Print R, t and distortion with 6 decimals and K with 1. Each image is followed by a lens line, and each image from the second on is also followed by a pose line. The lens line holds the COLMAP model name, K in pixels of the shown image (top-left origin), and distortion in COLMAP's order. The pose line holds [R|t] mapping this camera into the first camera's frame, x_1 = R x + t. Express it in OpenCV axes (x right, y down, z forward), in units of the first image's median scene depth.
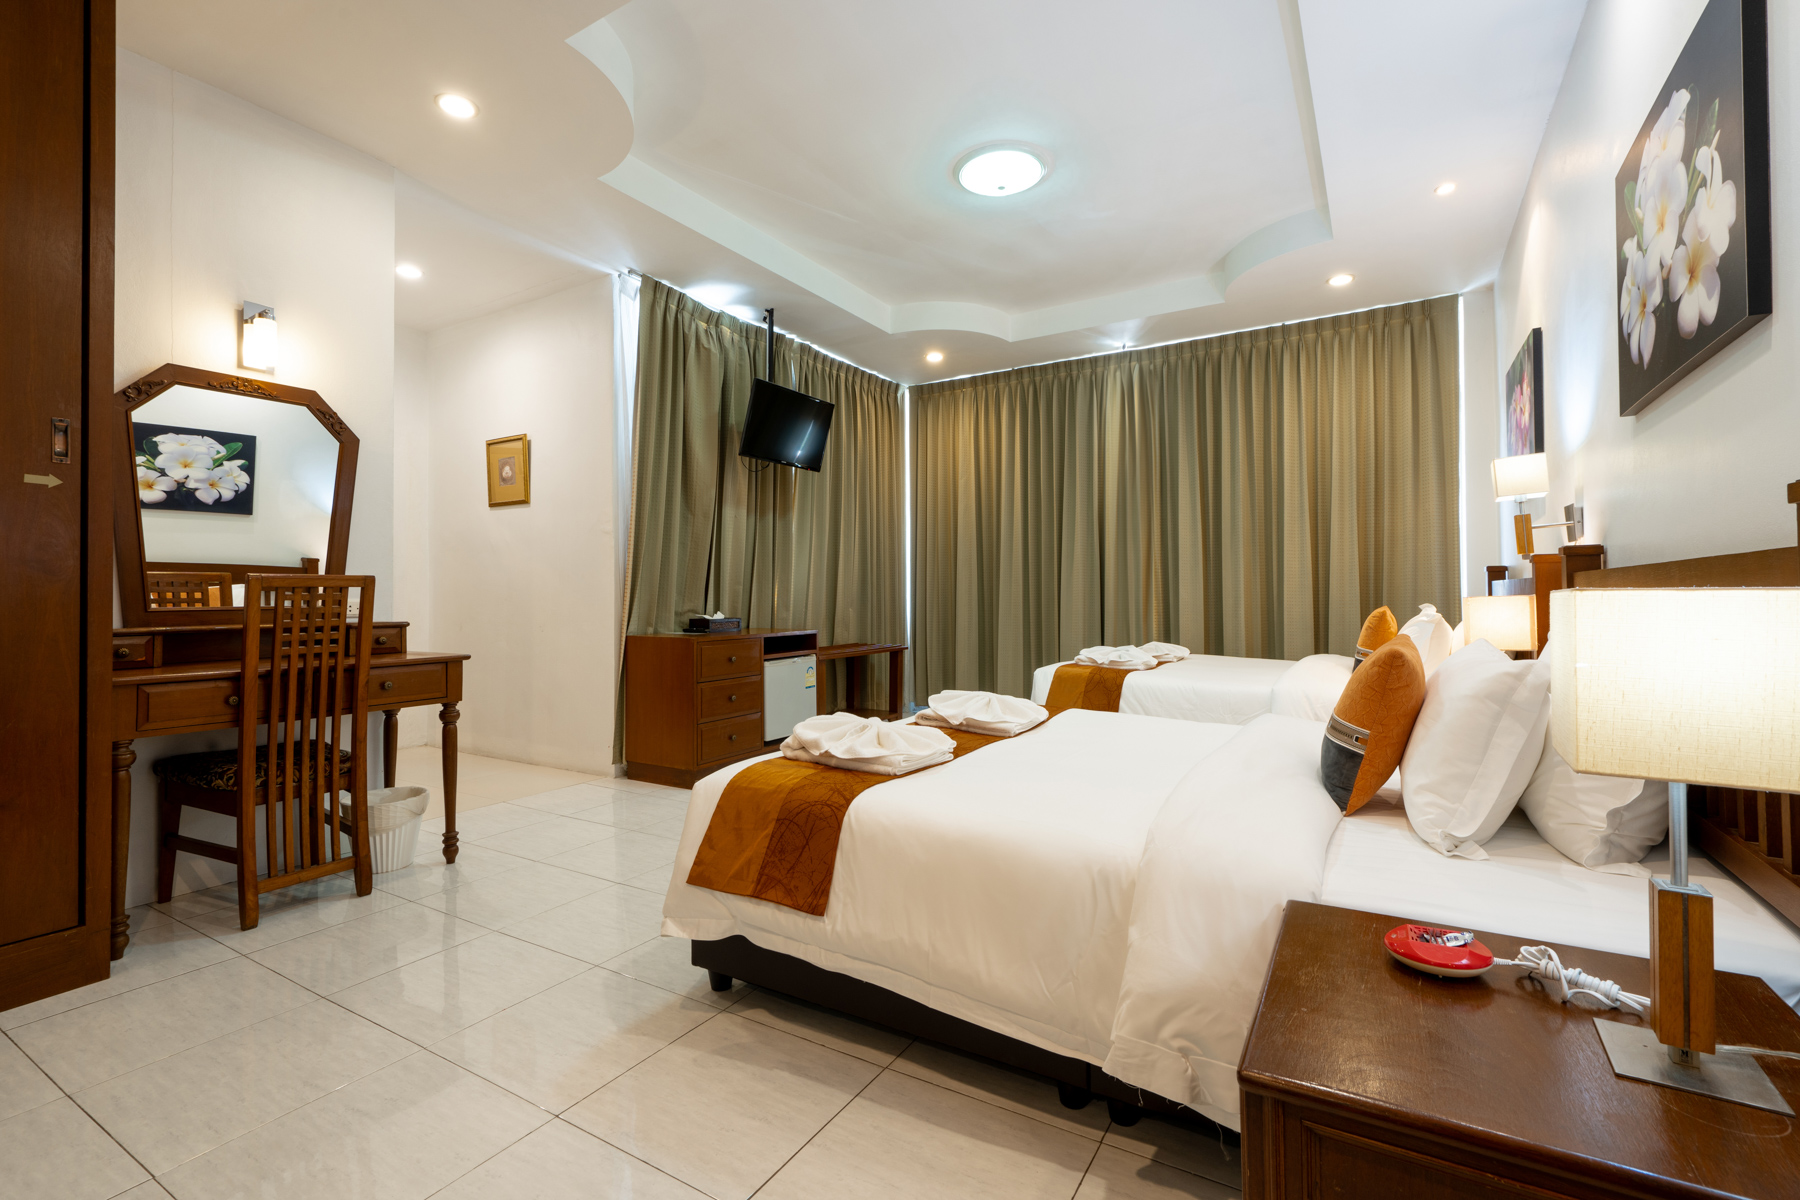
lens RADIAL K [[804.7, 0, 874.3], [0, 804.7, 586.0], [0, 0, 1]] dist [-0.005364, 0.000753]
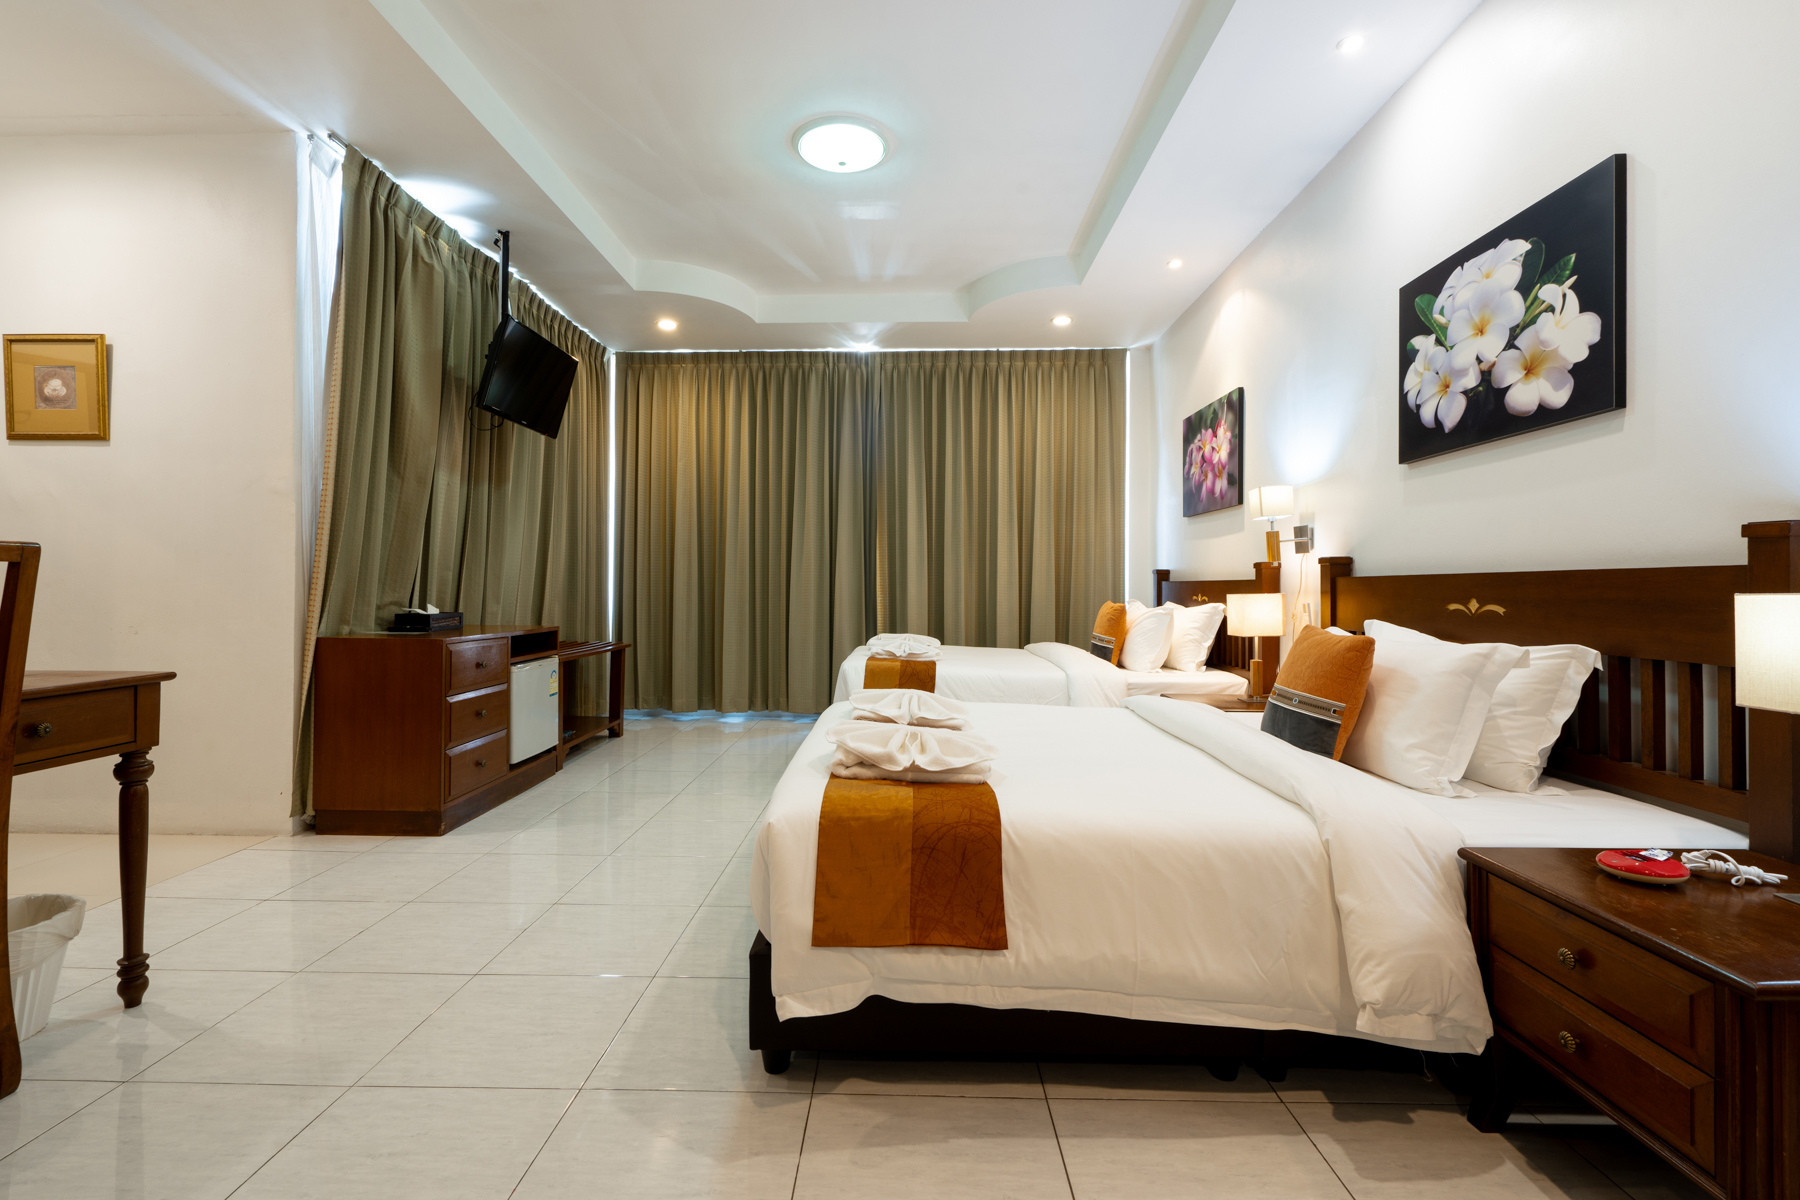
lens RADIAL K [[813.7, 0, 879.6], [0, 813.7, 584.5], [0, 0, 1]] dist [-0.001887, 0.000936]
pose [[0.863028, 0.013535, 0.504974, -0.239481], [-0.017628, 0.999839, 0.003327, 0.002393], [-0.504848, -0.011773, 0.863128, 0.110799]]
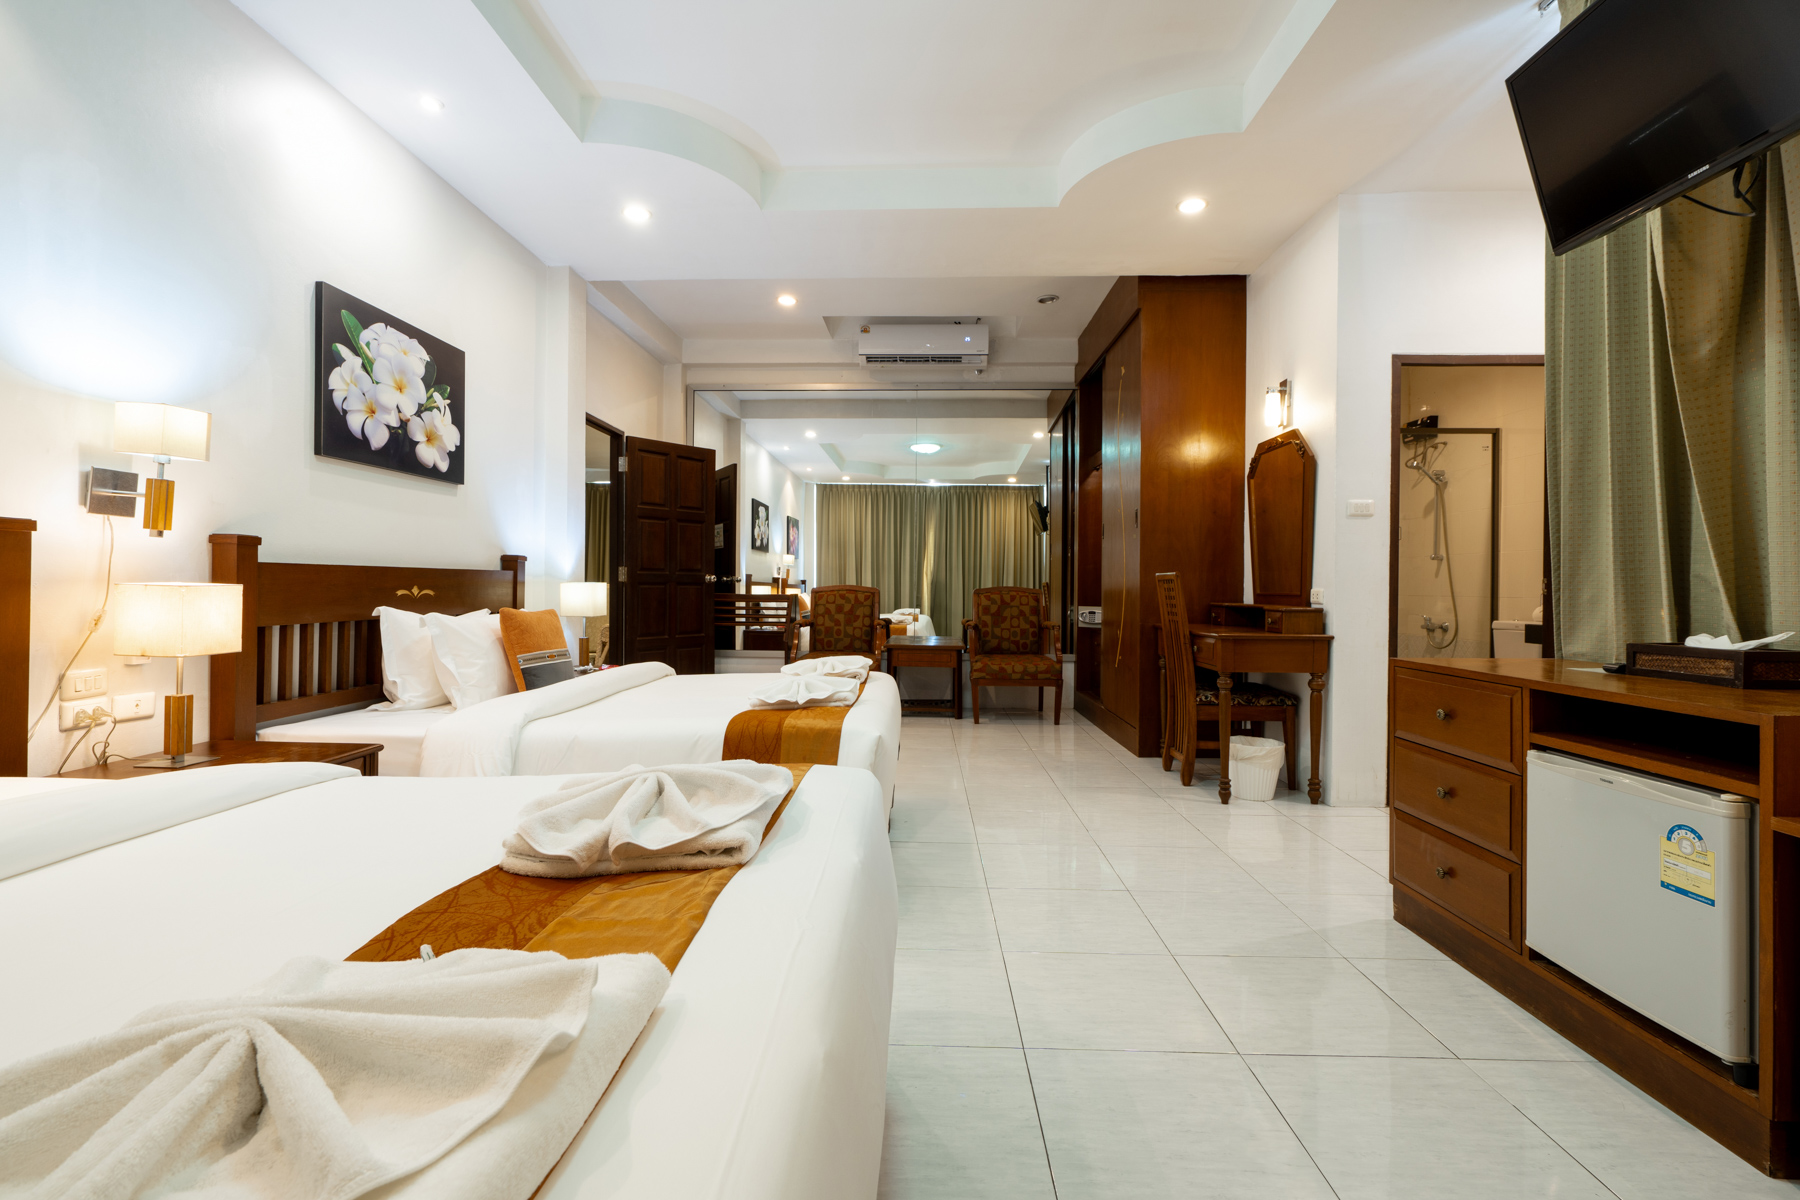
lens RADIAL K [[805.3, 0, 895.6], [0, 805.3, 585.3], [0, 0, 1]] dist [-0.009735, 0.004459]
pose [[-0.862273, -0.000922, -0.506442, 0.349157], [0.004296, 0.999949, -0.009134, 0.014421], [0.506425, -0.010051, -0.862226, 1.212612]]
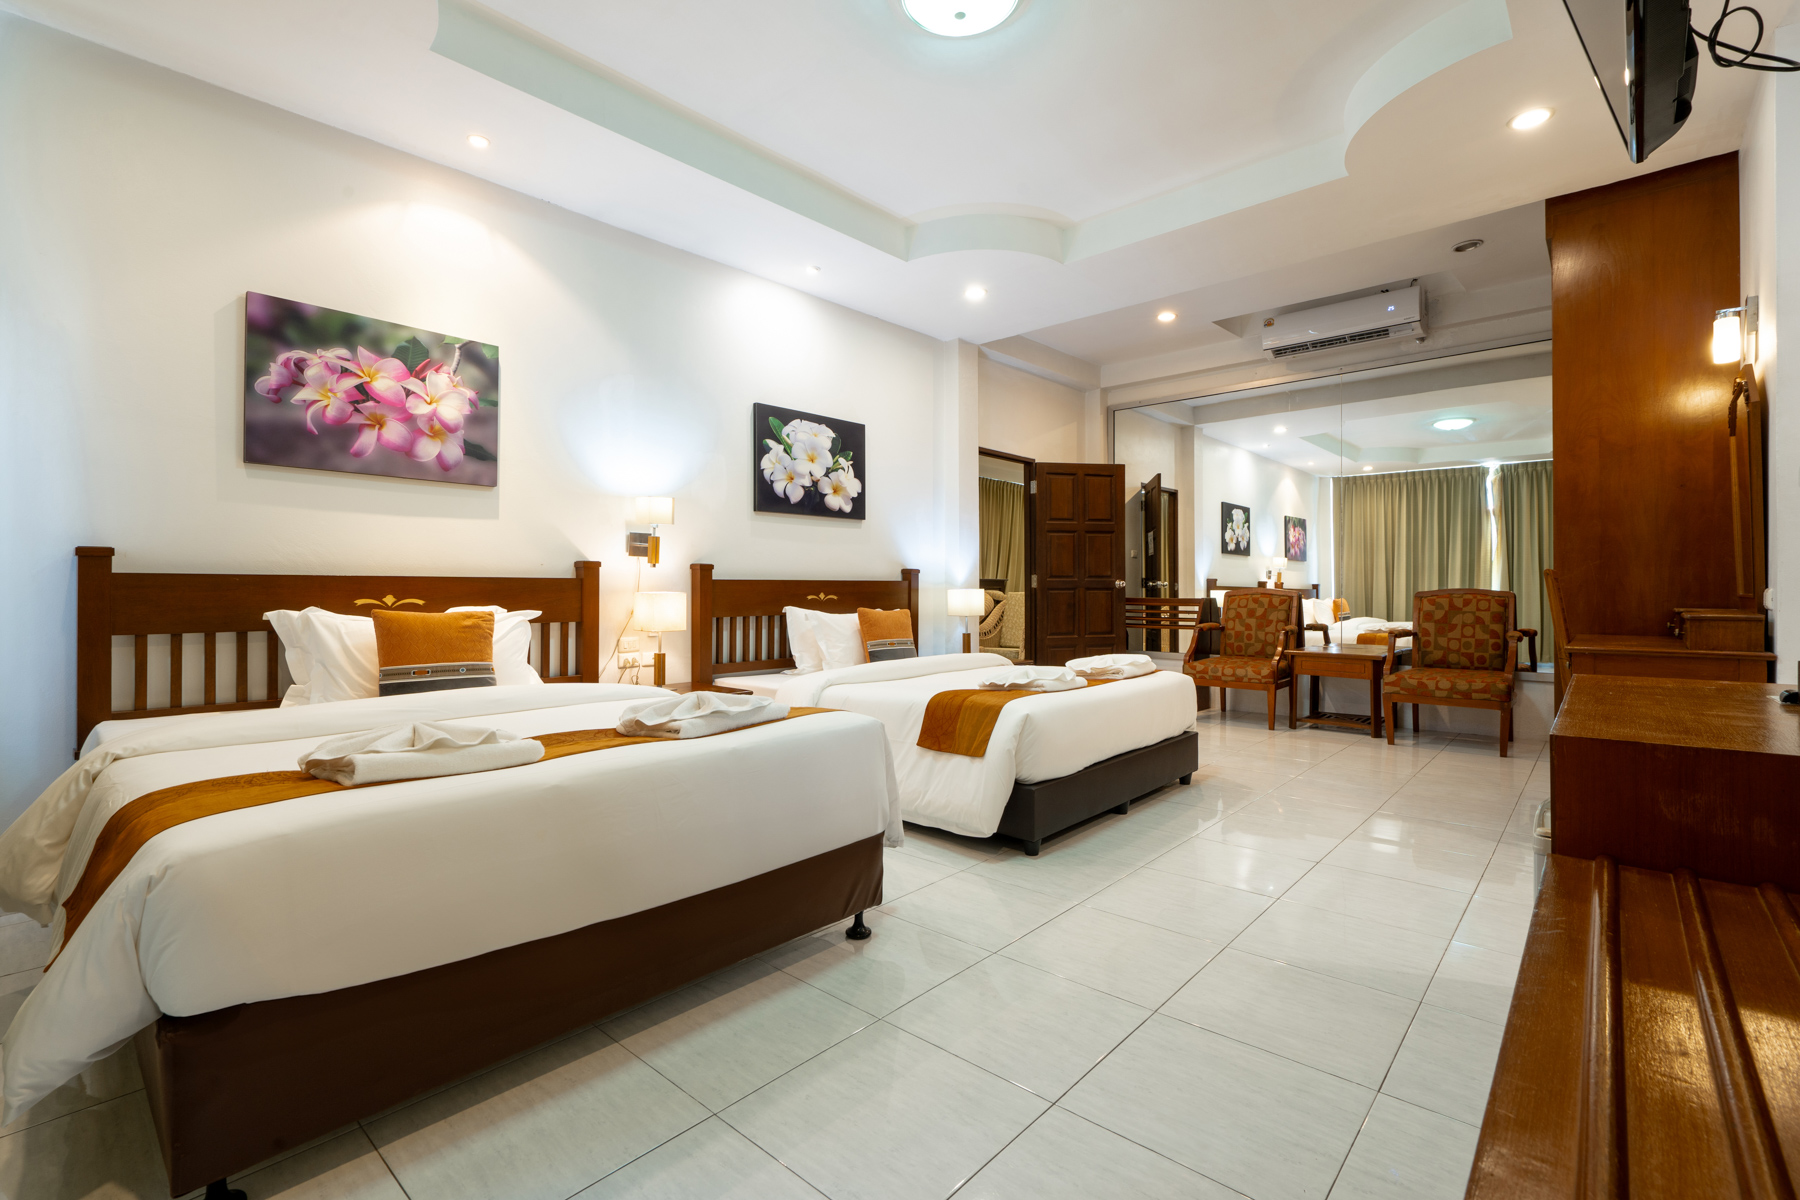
lens RADIAL K [[805.3, 0, 895.6], [0, 805.3, 585.3], [0, 0, 1]] dist [-0.009735, 0.004459]
pose [[-0.985842, 0.009097, 0.167429, 0.081608], [0.005879, 0.999789, -0.019707, 0.018233], [-0.167573, -0.018444, -0.985687, 1.403554]]
